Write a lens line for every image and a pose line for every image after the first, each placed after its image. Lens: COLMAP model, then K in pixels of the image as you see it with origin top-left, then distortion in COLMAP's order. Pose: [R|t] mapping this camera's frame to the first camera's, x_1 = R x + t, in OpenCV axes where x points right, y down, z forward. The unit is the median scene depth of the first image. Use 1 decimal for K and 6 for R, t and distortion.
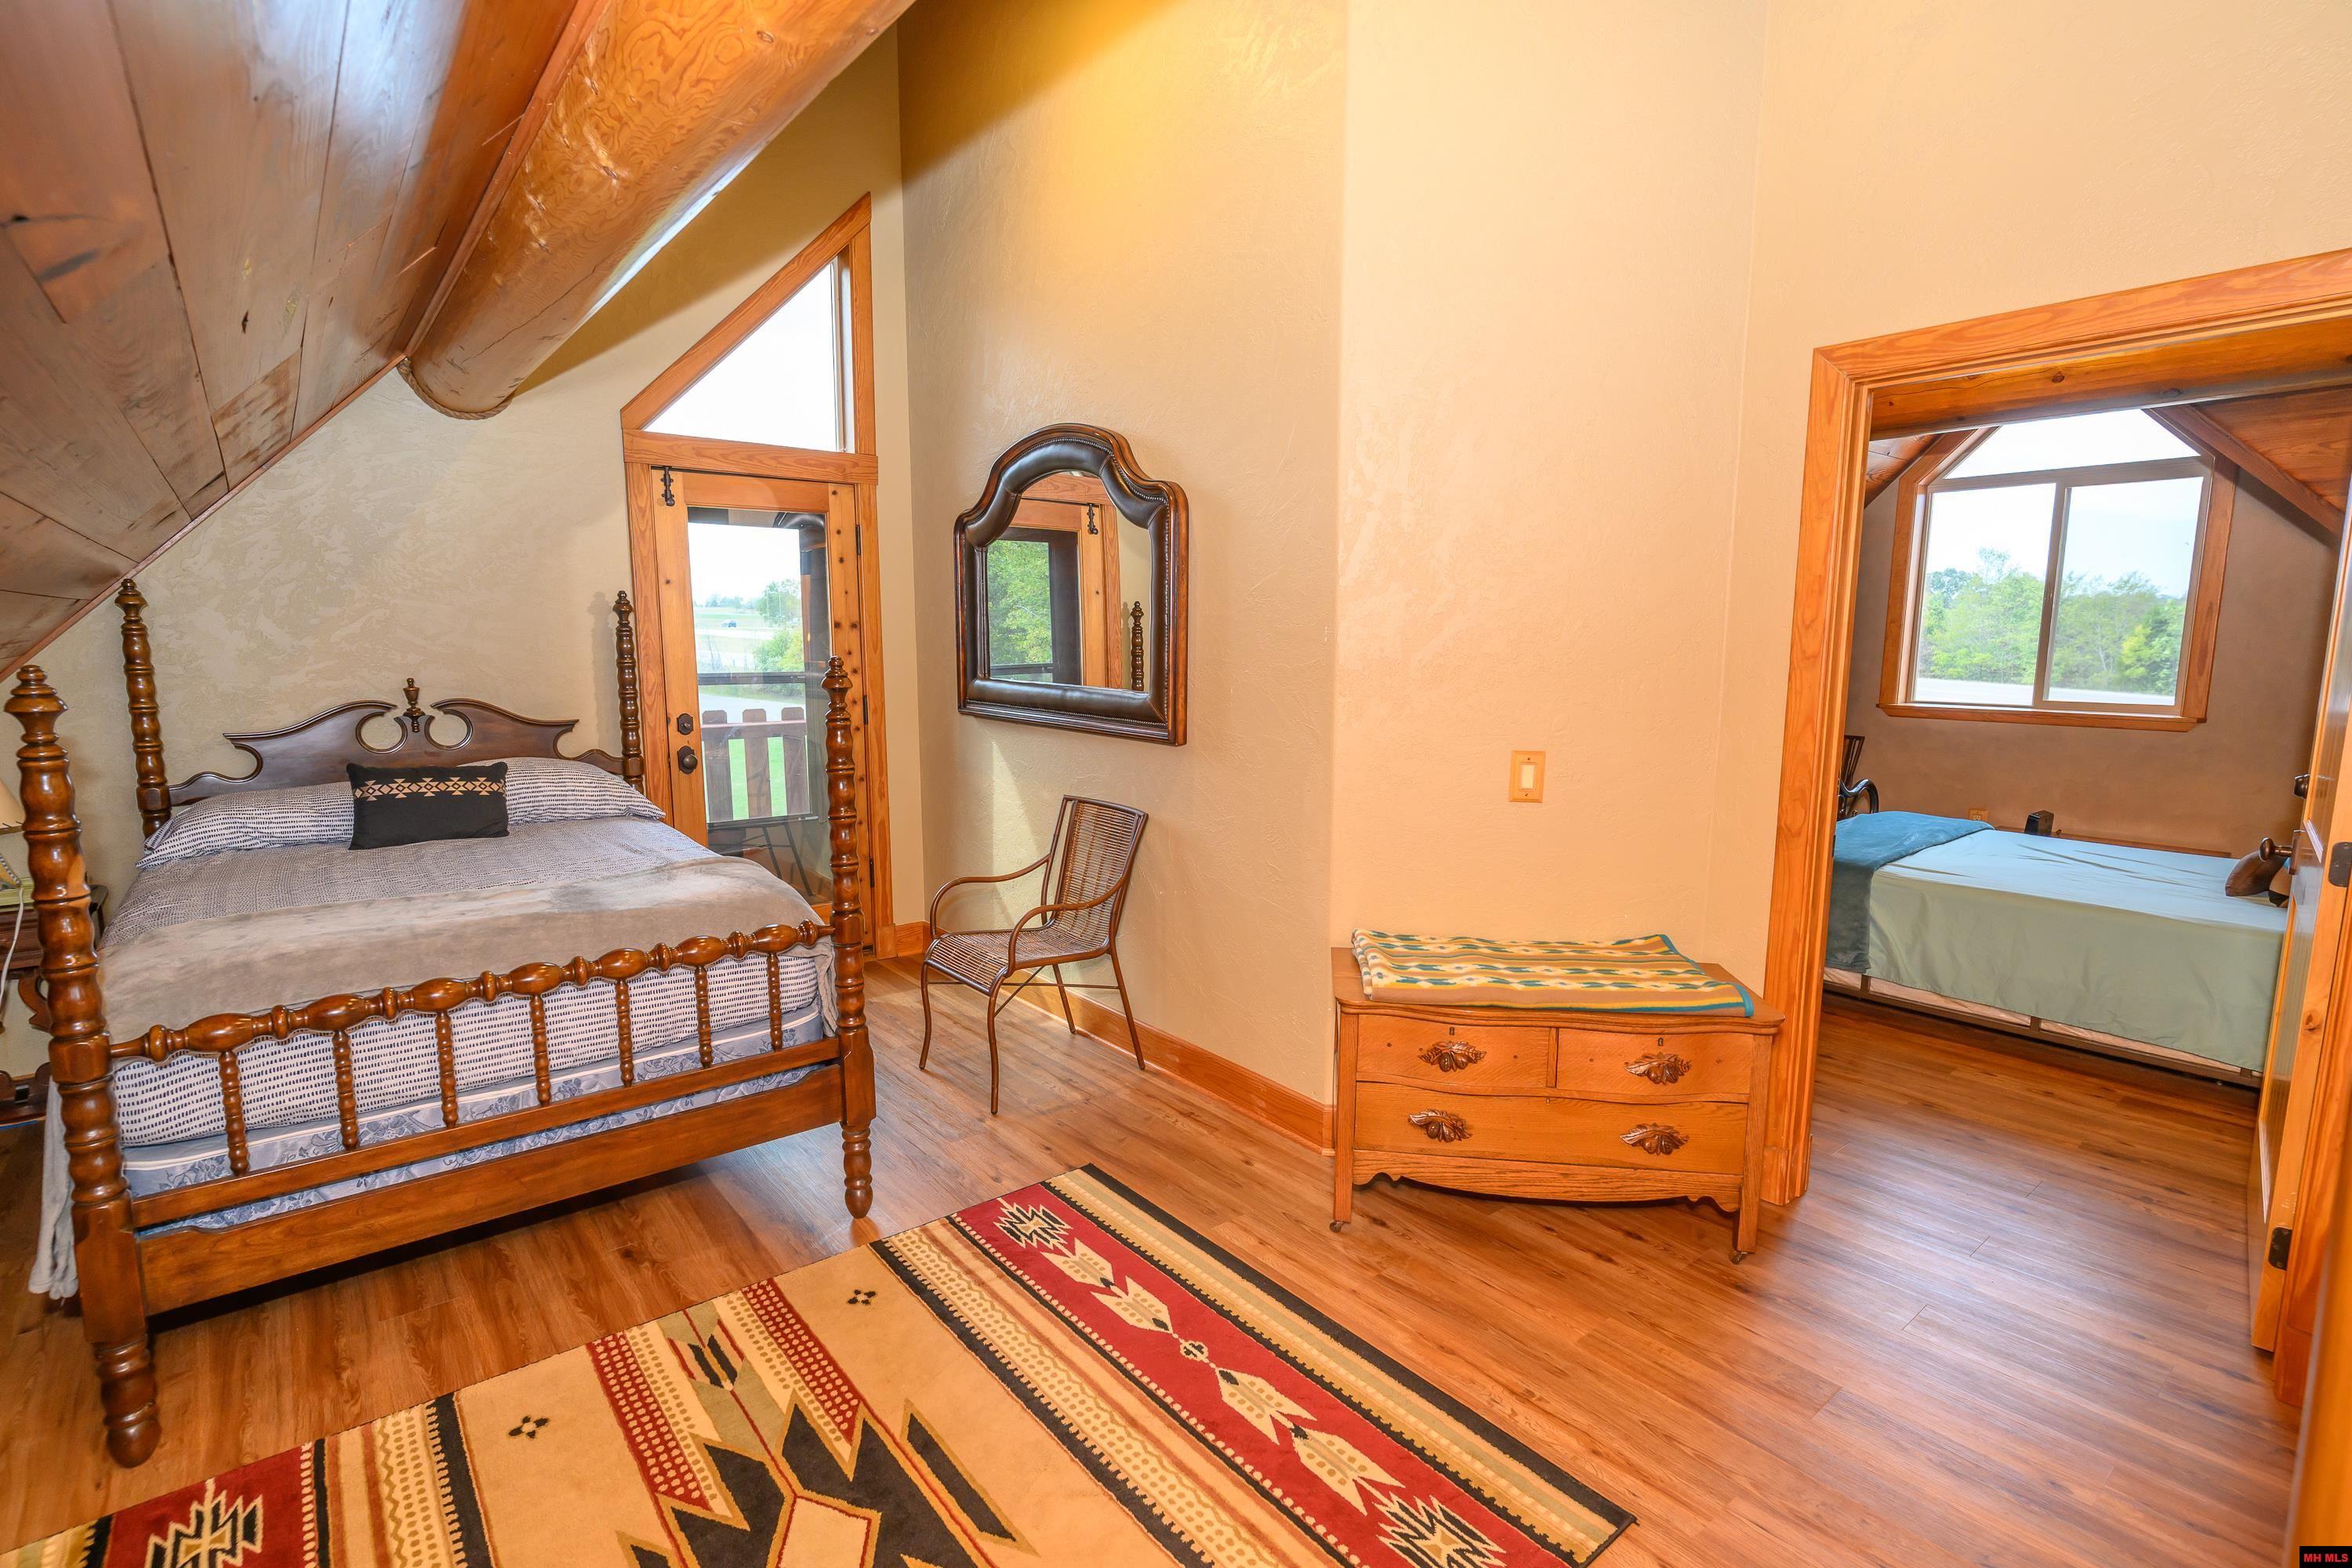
lens RADIAL K [[1117.0, 0, 1168.2], [0, 1117.0, 780.5], [0, 0, 1]] dist [-0.001308, 0.002139]
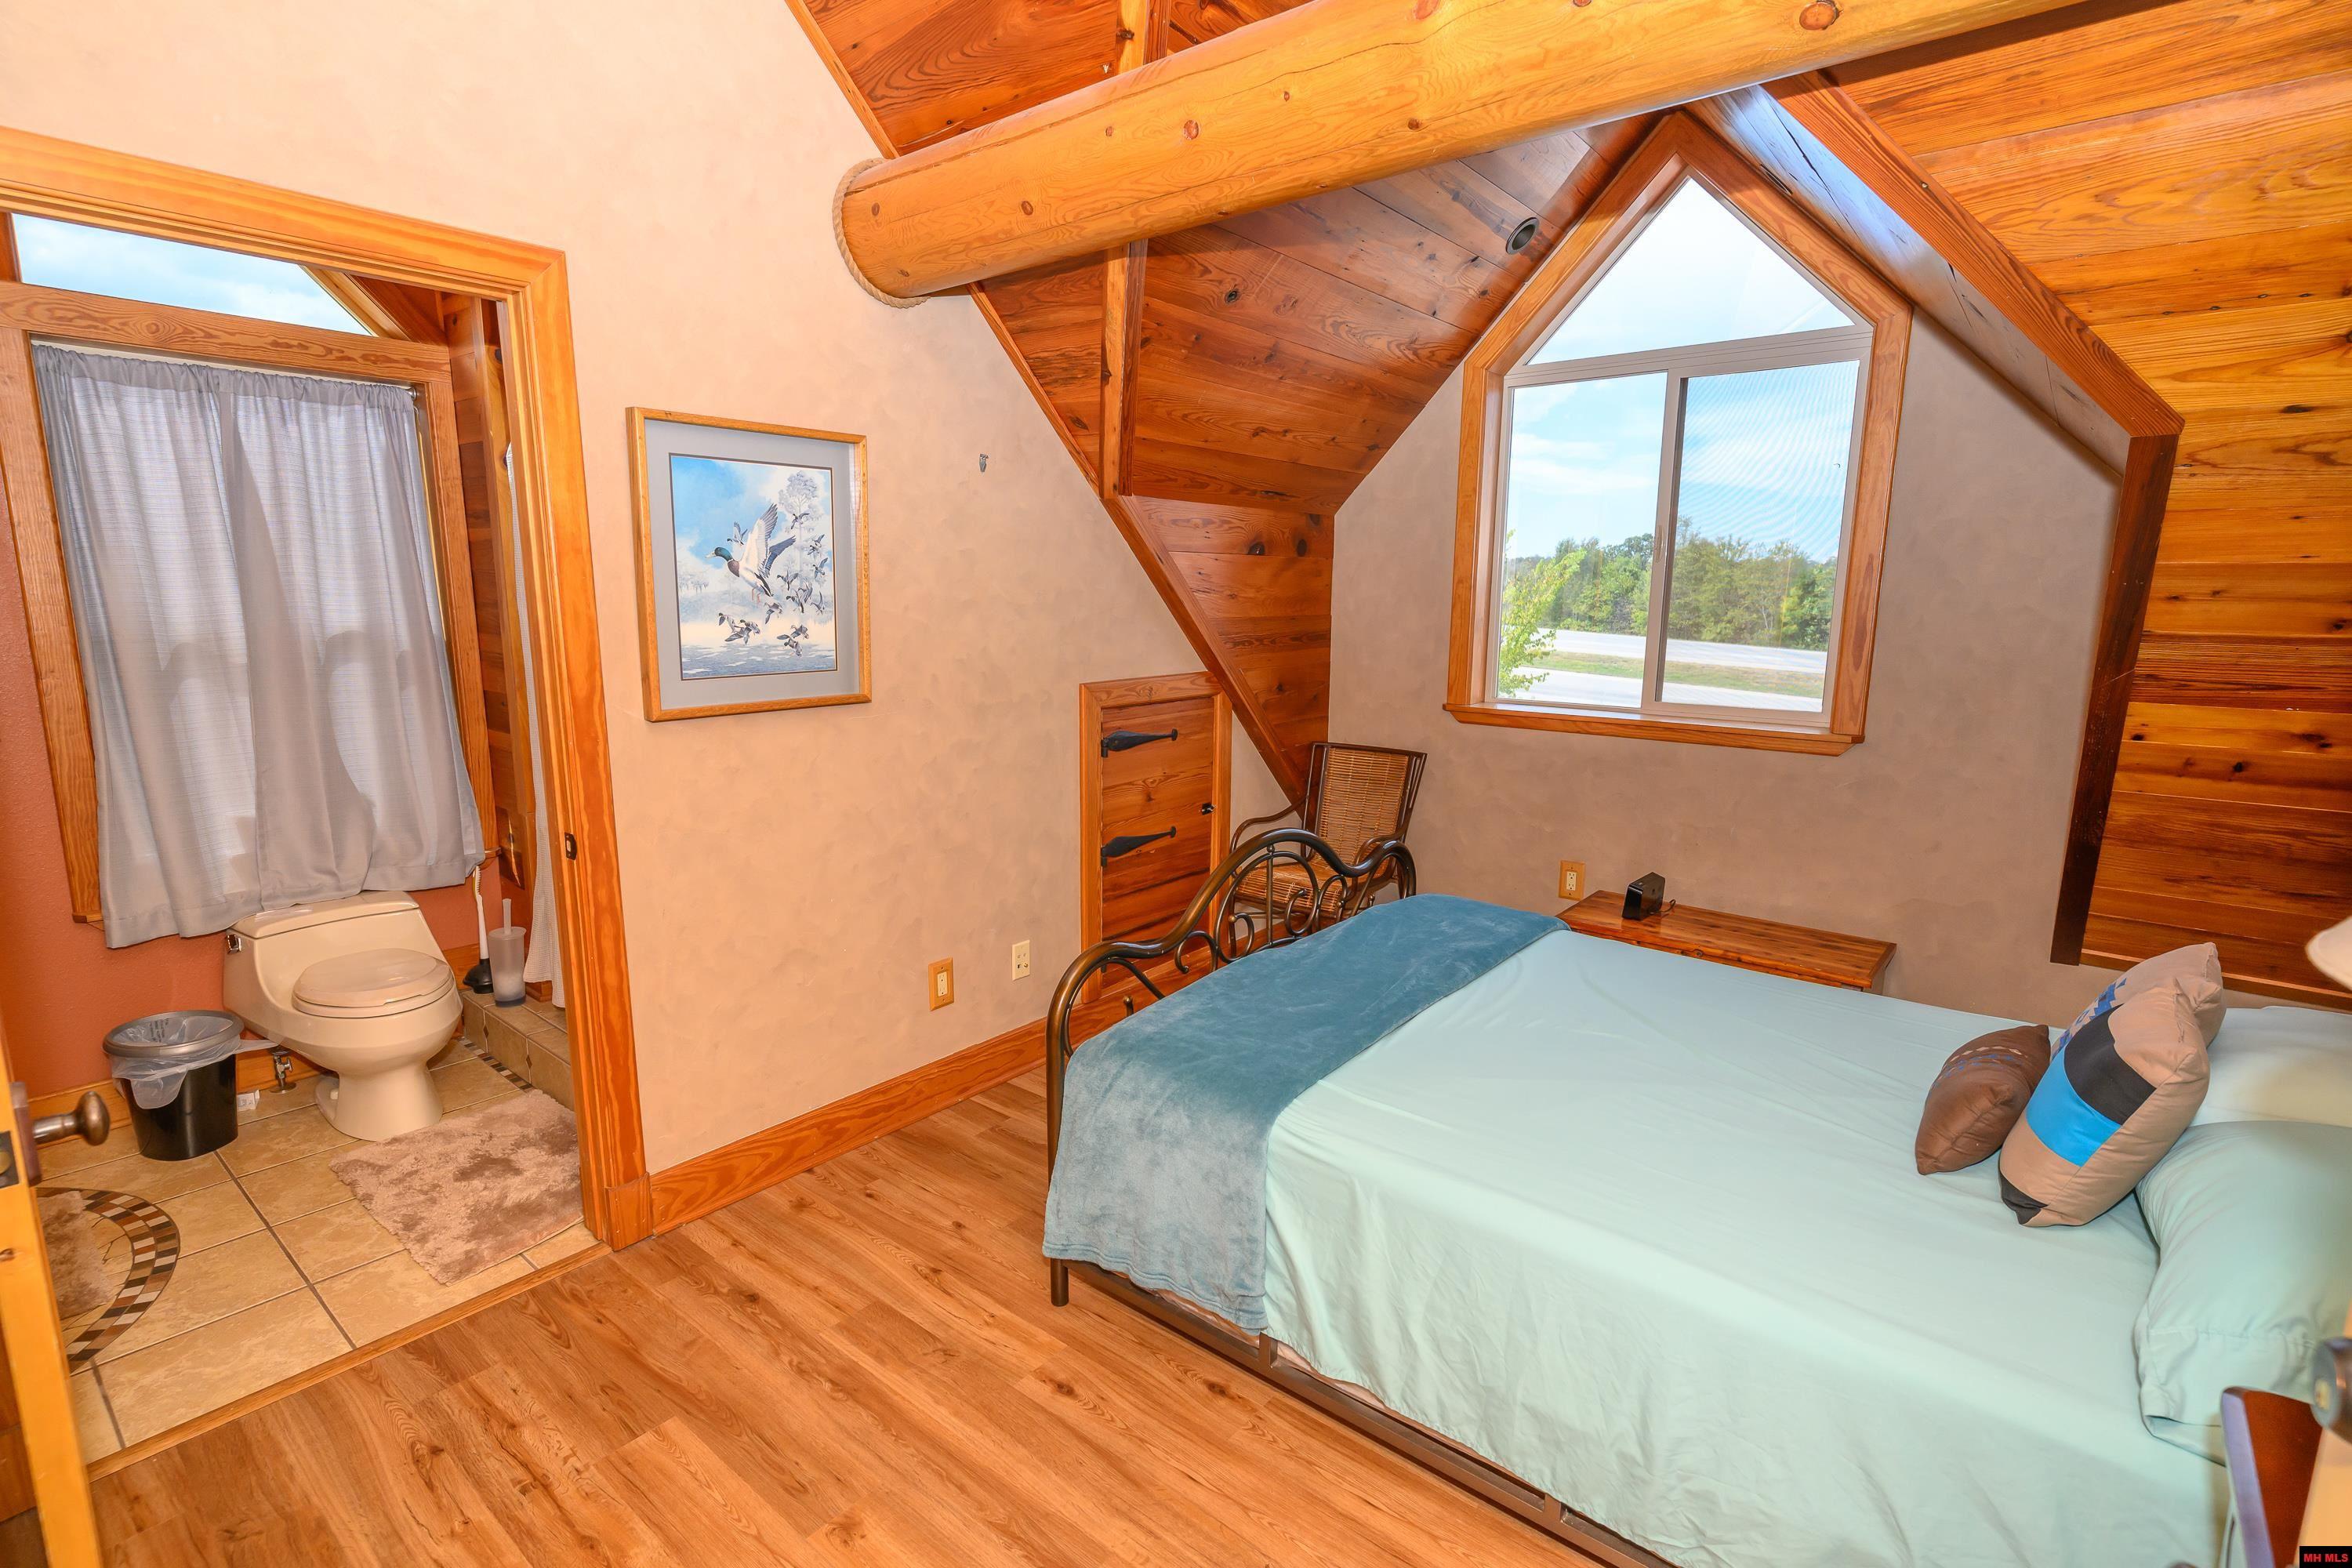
lens RADIAL K [[1117.0, 0, 1182.1], [0, 1117.0, 786.8], [0, 0, 1]] dist [-0.001308, 0.002139]
pose [[0.976747, -0.034451, 0.211609, 0.389782], [0.025700, 0.998702, 0.043970, -0.061992], [-0.212849, -0.037509, 0.976365, 0.434018]]
